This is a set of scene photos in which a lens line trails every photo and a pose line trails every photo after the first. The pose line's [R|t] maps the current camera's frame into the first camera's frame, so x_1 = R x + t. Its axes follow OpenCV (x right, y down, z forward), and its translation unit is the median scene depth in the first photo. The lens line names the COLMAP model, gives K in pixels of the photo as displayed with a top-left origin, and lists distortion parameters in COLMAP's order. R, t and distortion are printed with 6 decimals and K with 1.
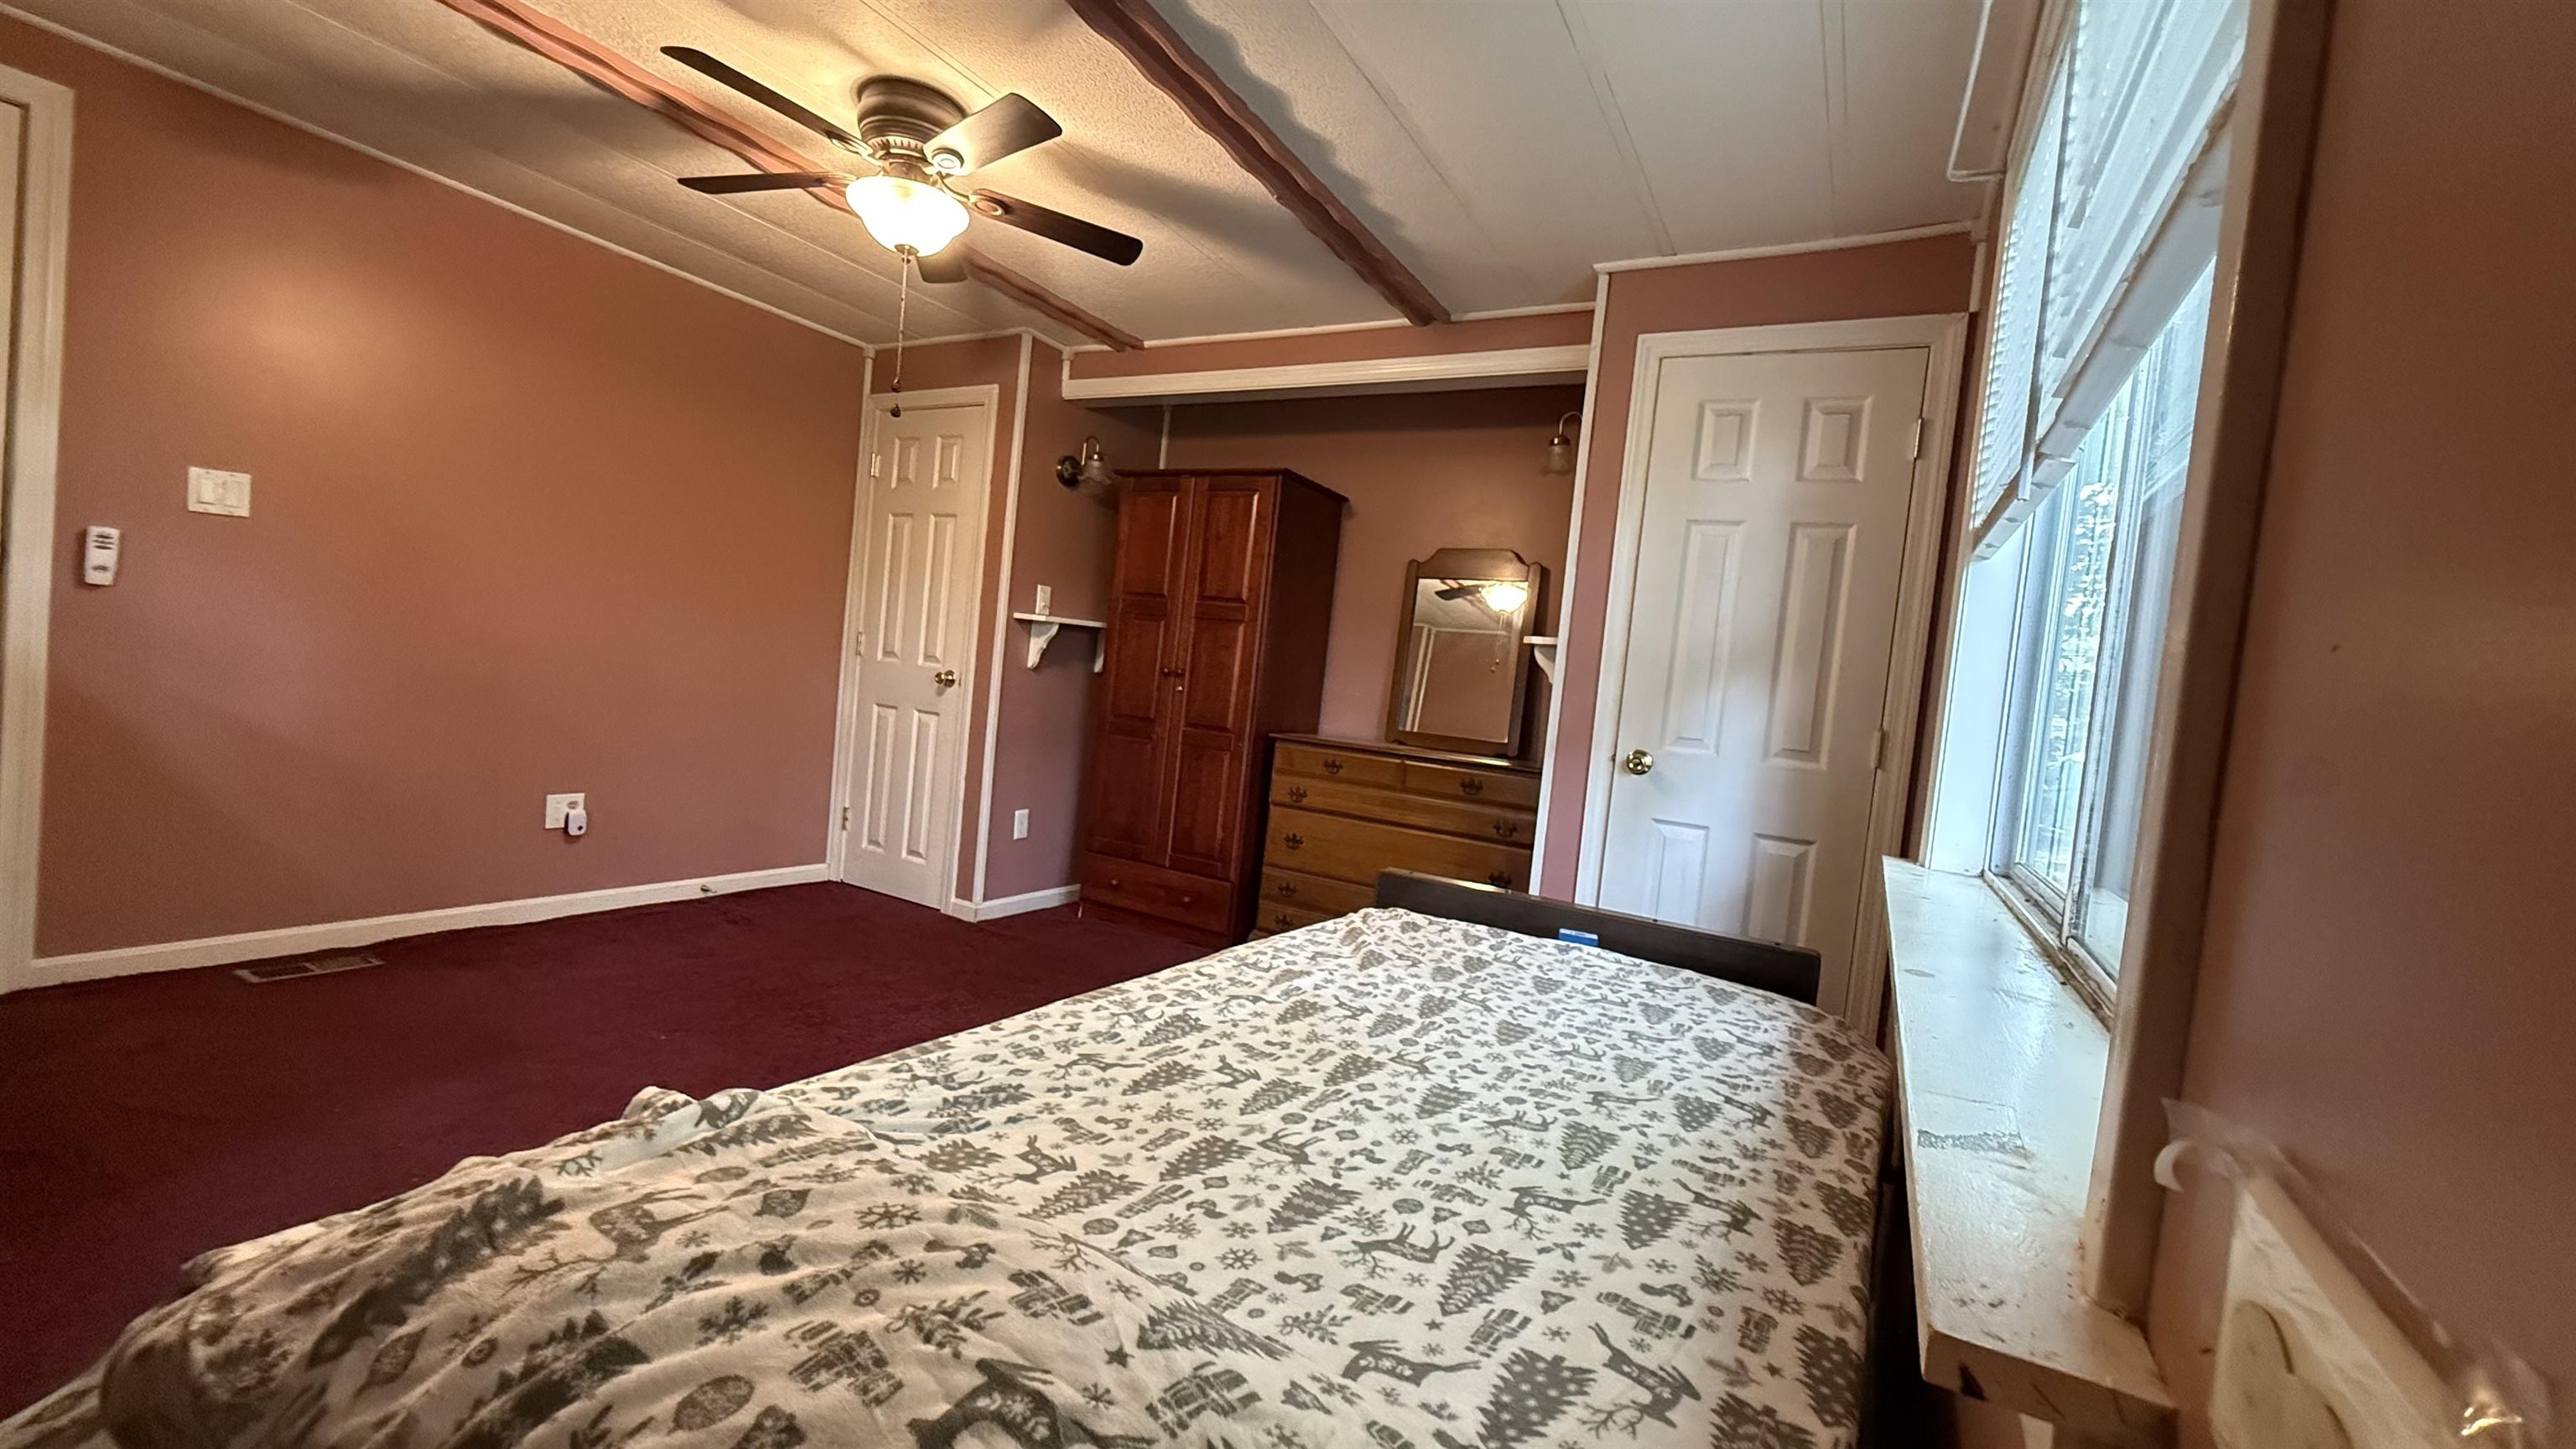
lens RADIAL K [[1026.5, 0, 1291.6], [0, 1026.5, 721.6], [0, 0, 1]] dist [0.000520, -0.000108]
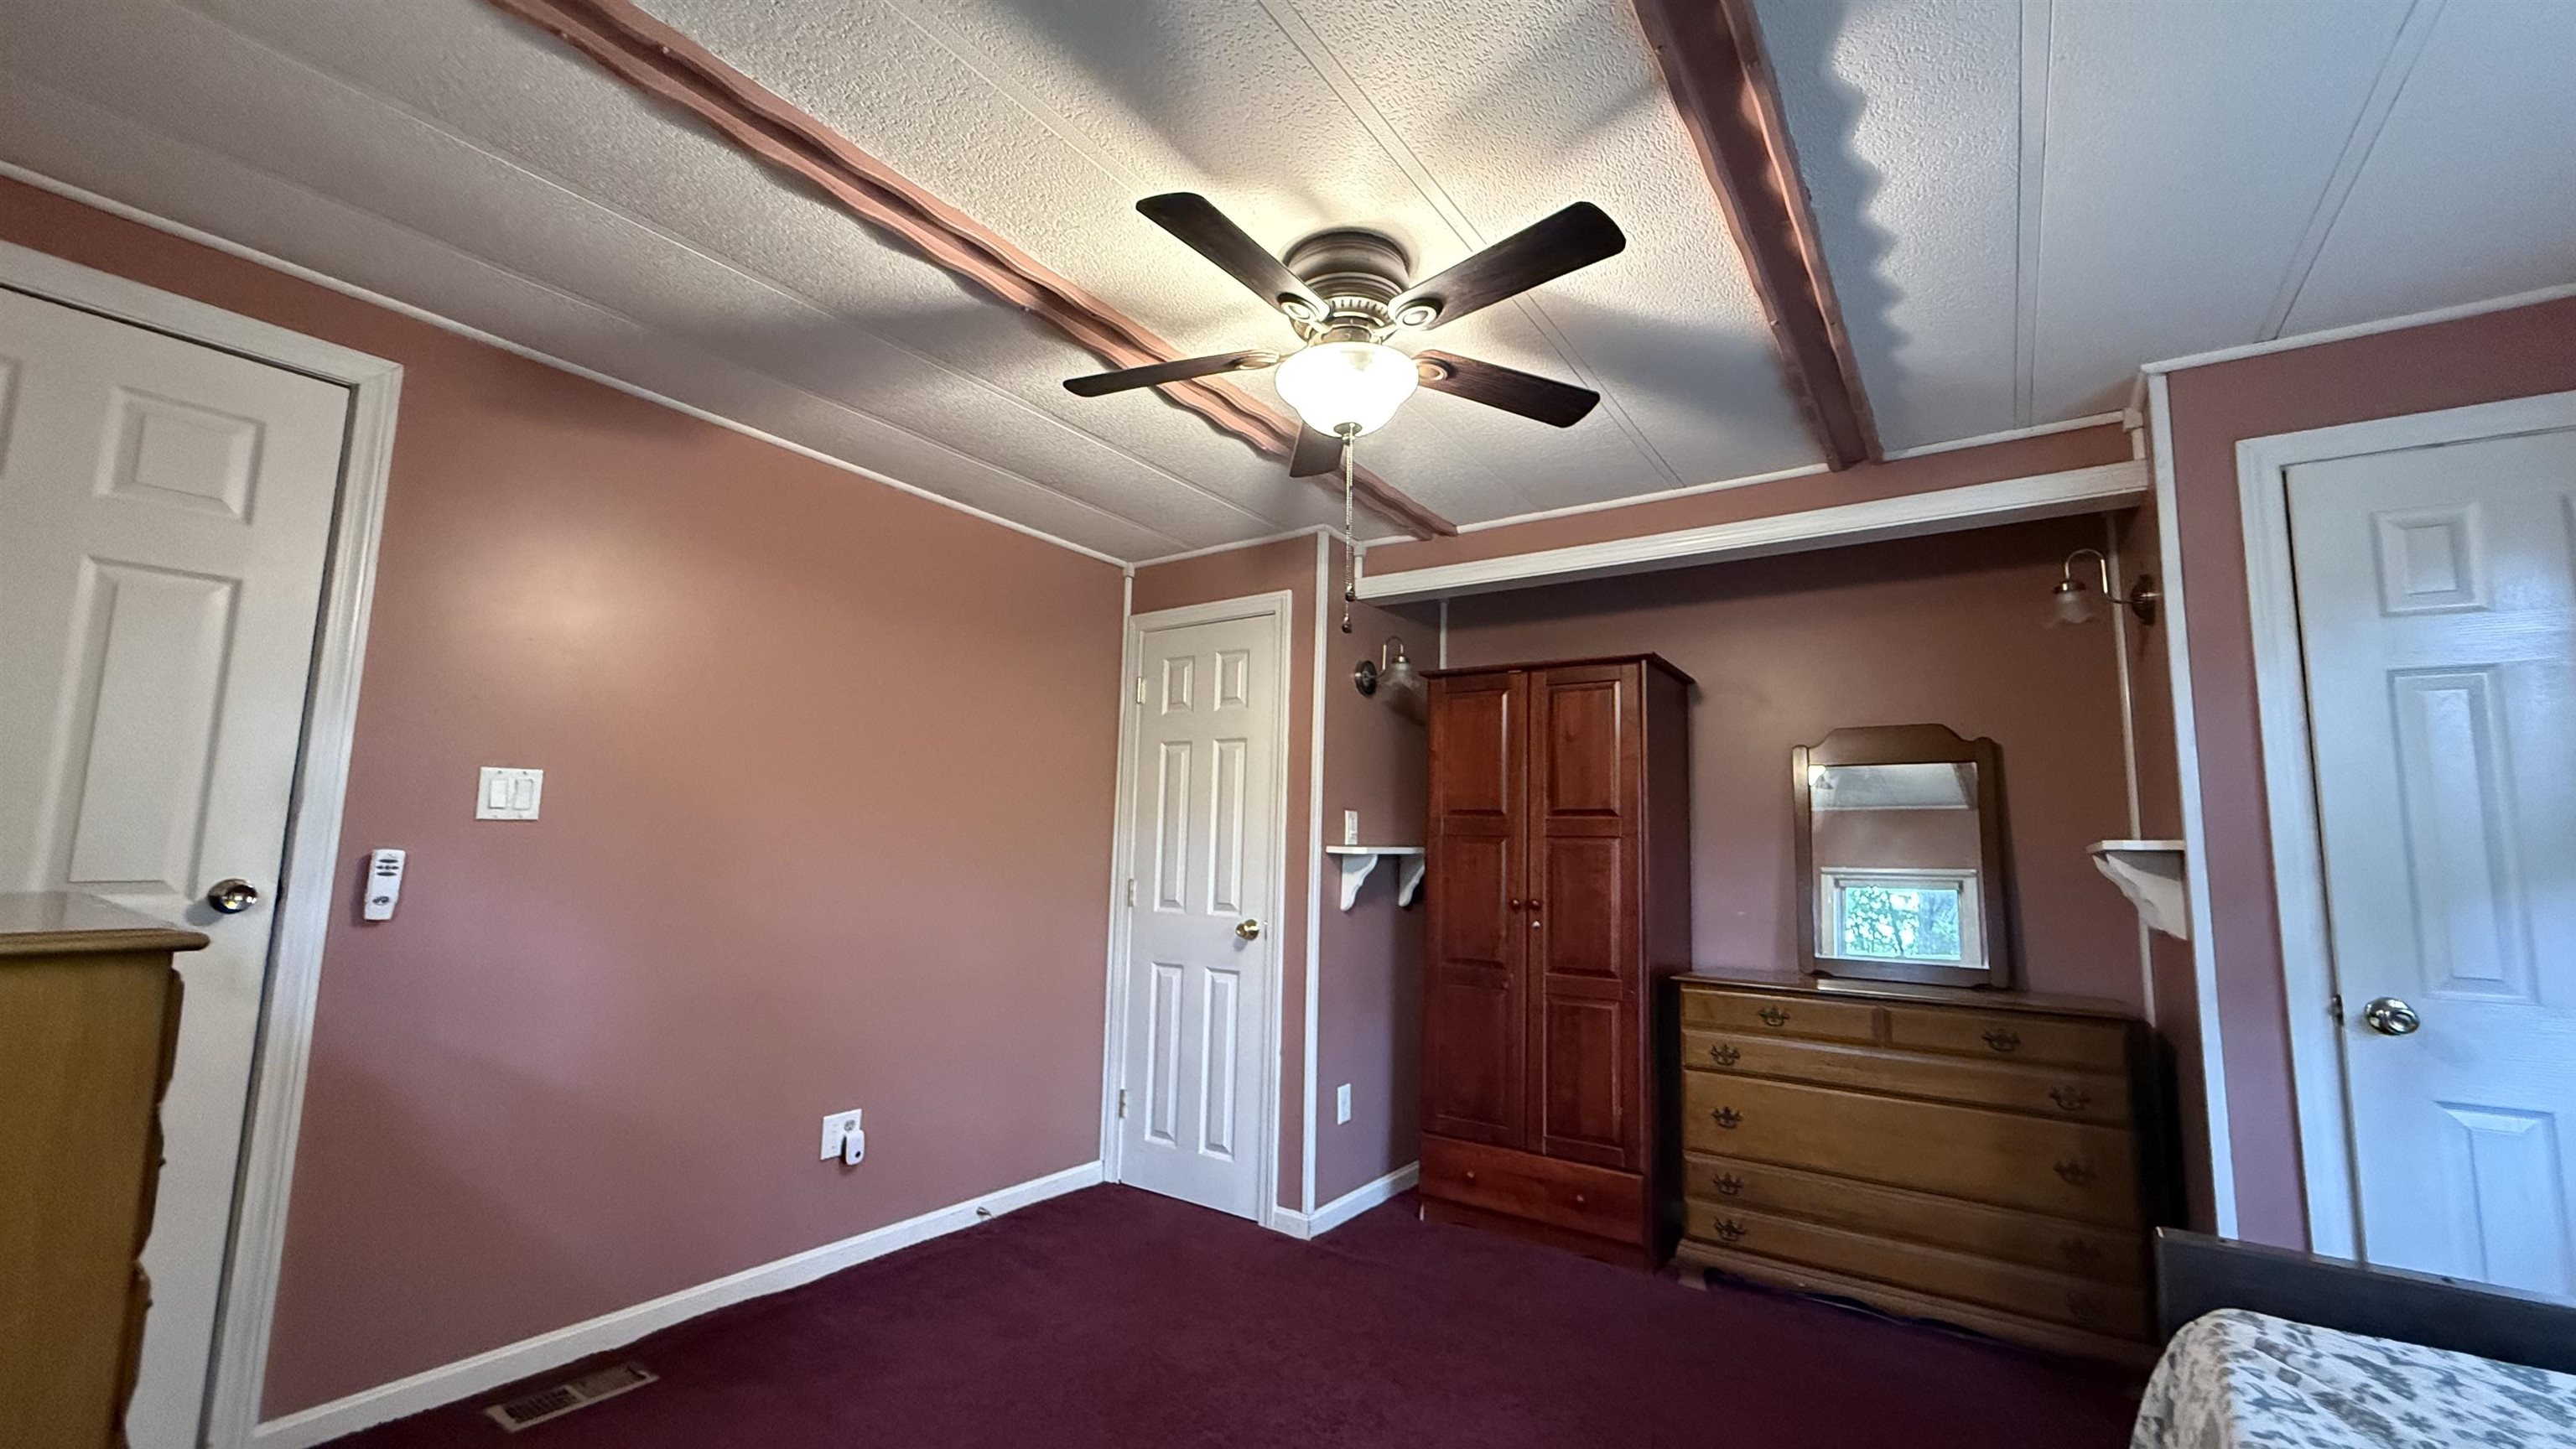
lens RADIAL K [[1026.4, 0, 1285.6], [0, 1026.4, 727.9], [0, 0, 1]] dist [0.000382, 0.000368]
pose [[0.992971, -0.085086, -0.082271, -0.262772], [0.069703, 0.982185, -0.174511, -0.066291], [0.095654, 0.167550, 0.981212, 0.173317]]
